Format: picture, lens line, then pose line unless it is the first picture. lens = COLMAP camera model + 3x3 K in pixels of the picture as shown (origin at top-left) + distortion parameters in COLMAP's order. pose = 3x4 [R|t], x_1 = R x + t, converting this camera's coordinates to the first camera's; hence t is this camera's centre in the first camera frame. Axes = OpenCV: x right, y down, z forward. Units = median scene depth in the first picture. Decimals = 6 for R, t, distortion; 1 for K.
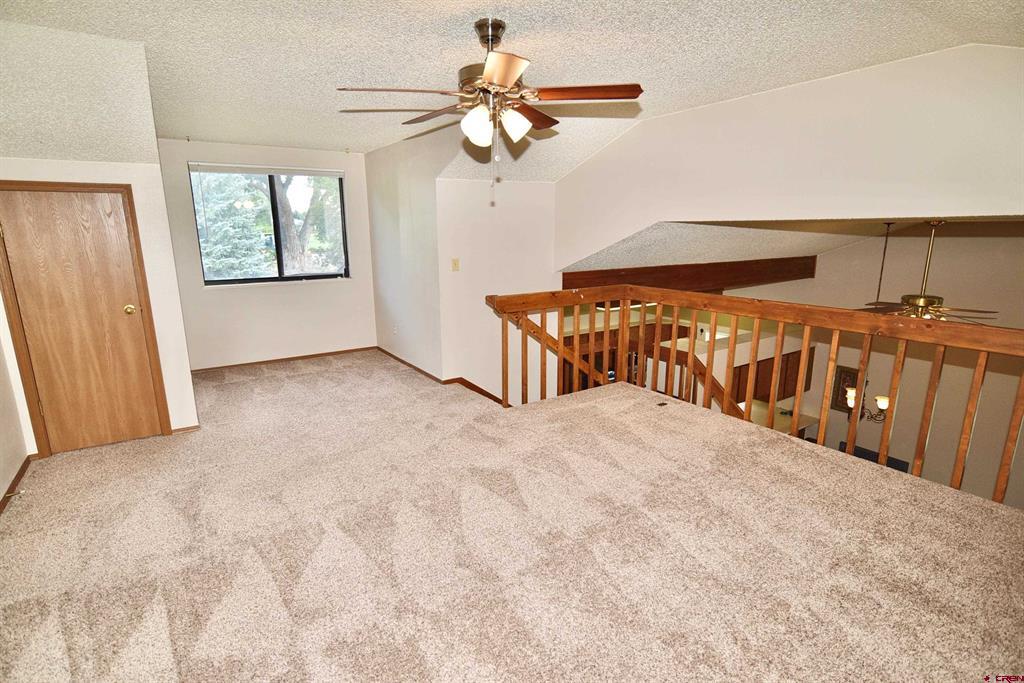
lens RADIAL K [[511.1, 0, 512.0], [0, 511.1, 341.5], [0, 0, 1]] dist [-0.003034, -0.000277]
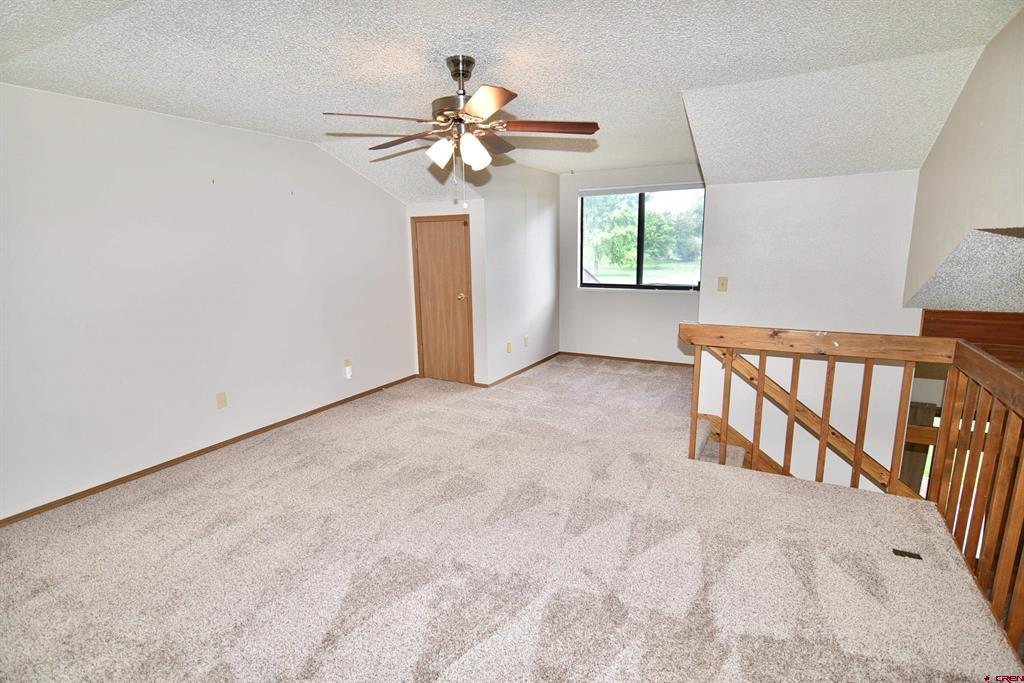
lens RADIAL K [[511.1, 0, 512.0], [0, 511.1, 341.5], [0, 0, 1]] dist [-0.003034, -0.000277]
pose [[0.475264, 0.166244, -0.863995, 0.470021], [-0.179900, 0.979602, 0.089529, -0.068519], [0.861255, 0.112882, 0.495477, 0.281418]]
